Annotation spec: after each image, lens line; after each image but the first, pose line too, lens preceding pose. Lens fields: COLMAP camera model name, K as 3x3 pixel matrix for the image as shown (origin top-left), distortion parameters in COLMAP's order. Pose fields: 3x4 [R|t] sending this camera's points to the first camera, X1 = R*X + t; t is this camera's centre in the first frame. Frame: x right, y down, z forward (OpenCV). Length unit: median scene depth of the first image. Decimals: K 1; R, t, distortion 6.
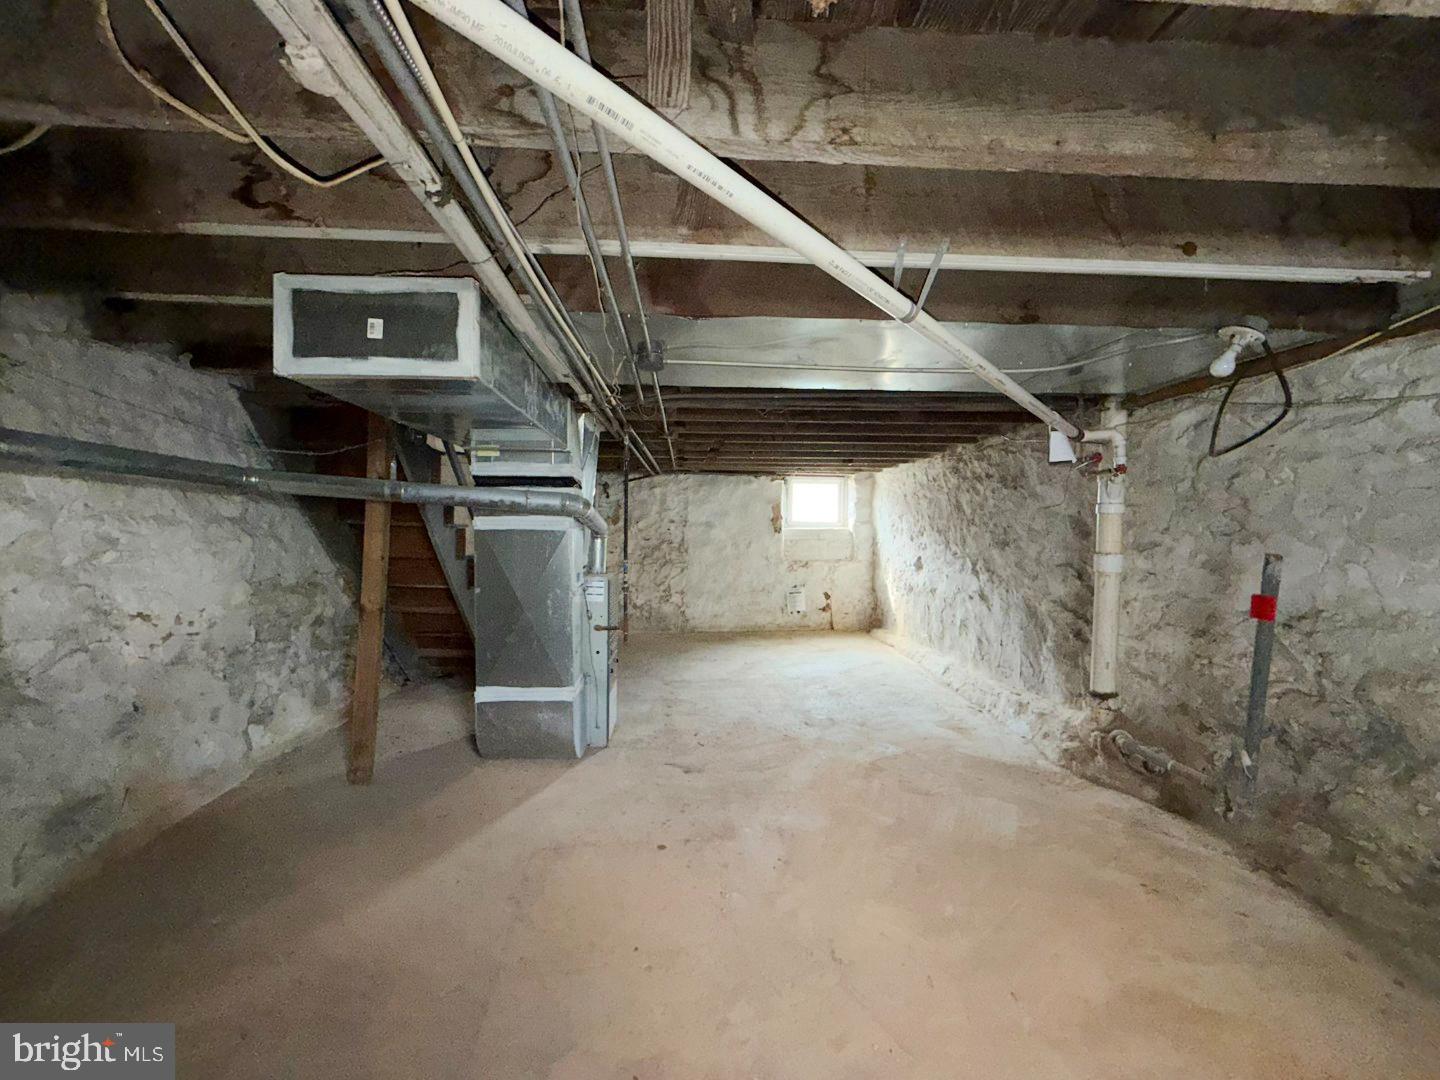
lens RADIAL K [[586.6, 0, 714.3], [0, 586.6, 544.0], [0, 0, 1]] dist [0.000277, -0.000511]
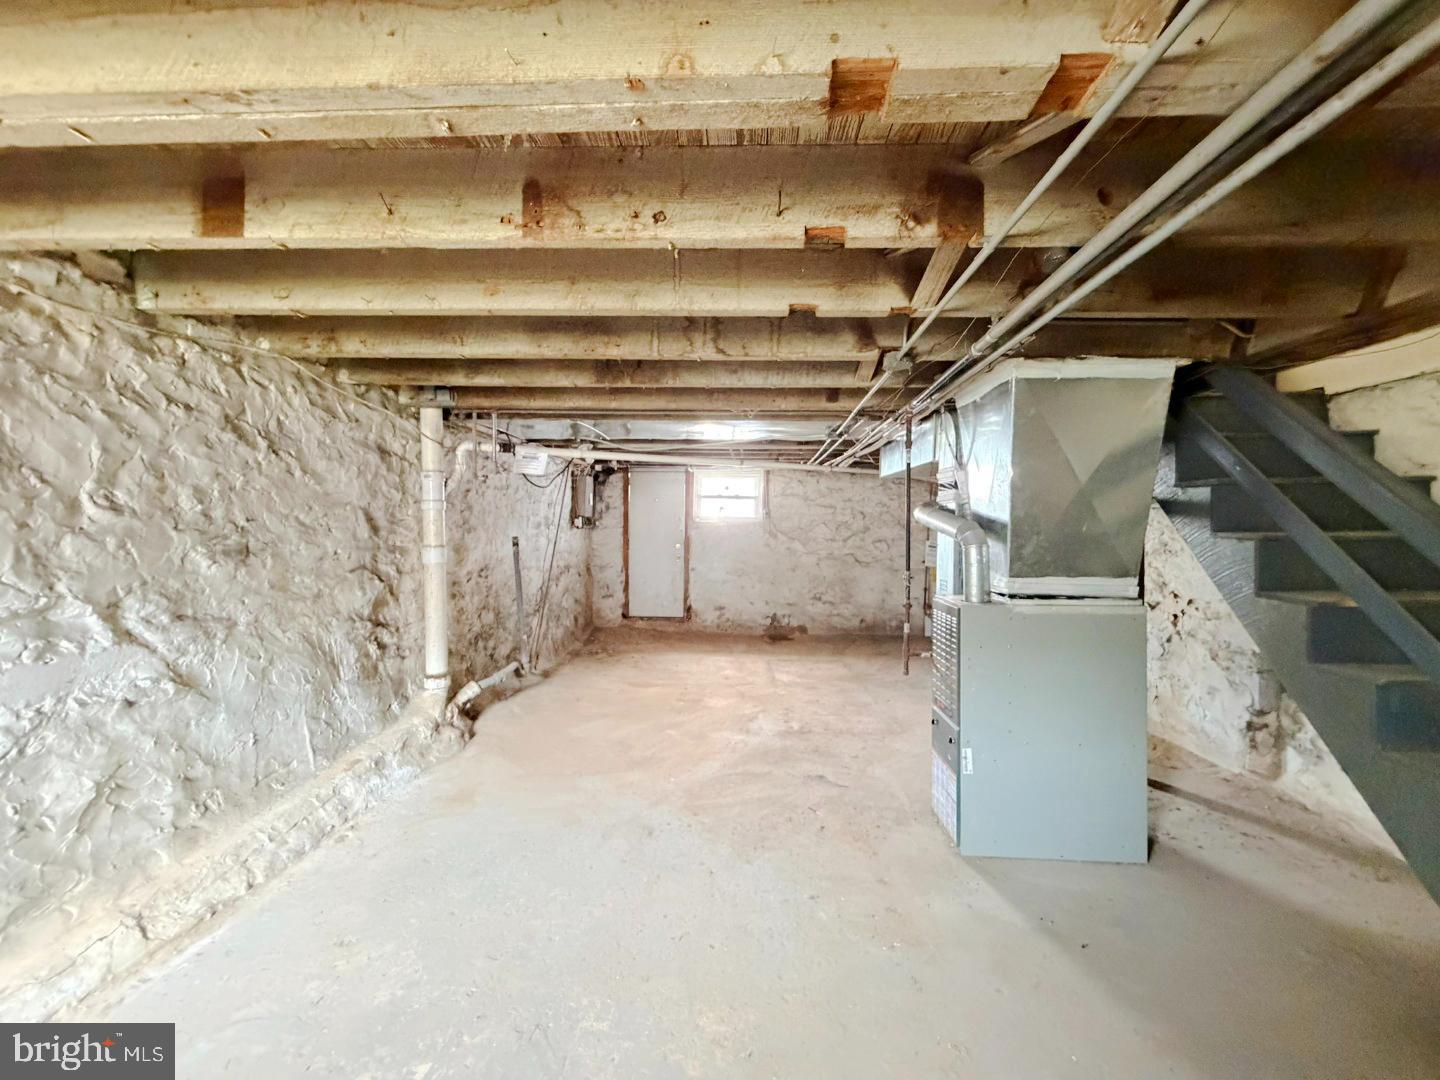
lens RADIAL K [[586.6, 0, 714.3], [0, 586.6, 544.0], [0, 0, 1]] dist [0.000277, -0.000511]
pose [[-0.992729, -0.018302, 0.118972, 0.019090], [-0.012075, 0.998529, 0.052857, -0.046341], [-0.119765, 0.051036, -0.991490, 1.725149]]
